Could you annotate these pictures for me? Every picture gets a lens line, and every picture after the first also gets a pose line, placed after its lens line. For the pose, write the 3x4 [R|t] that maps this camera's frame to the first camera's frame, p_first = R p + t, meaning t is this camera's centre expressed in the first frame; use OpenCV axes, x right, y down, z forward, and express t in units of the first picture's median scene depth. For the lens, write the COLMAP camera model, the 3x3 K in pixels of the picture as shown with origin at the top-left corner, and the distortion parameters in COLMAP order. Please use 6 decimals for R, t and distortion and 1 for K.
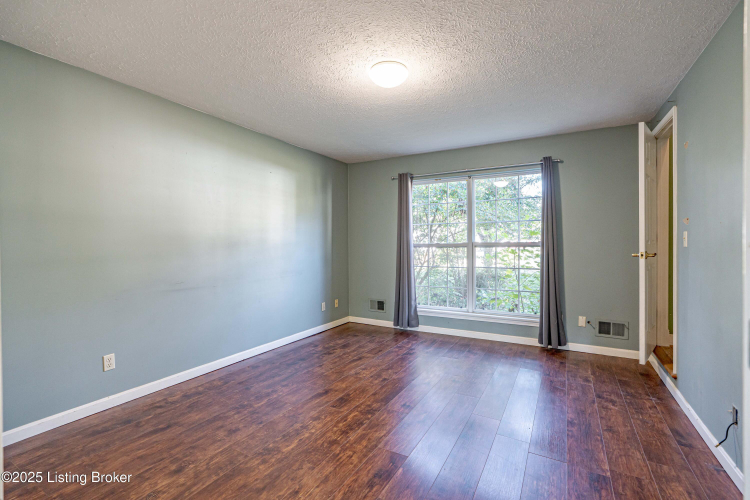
lens RADIAL K [[342.1, 0, 376.5], [0, 342.1, 247.7], [0, 0, 1]] dist [-0.002829, 0.000946]
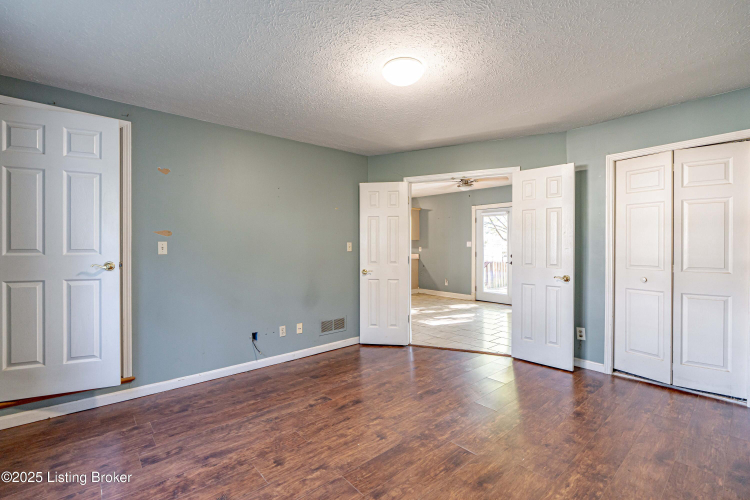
lens RADIAL K [[342.1, 0, 376.5], [0, 342.1, 247.7], [0, 0, 1]] dist [-0.002829, 0.000946]
pose [[-0.944841, 0.005930, 0.327475, -0.193860], [0.011126, 0.999840, 0.013994, -0.033046], [-0.327340, 0.016865, -0.944756, 1.849064]]
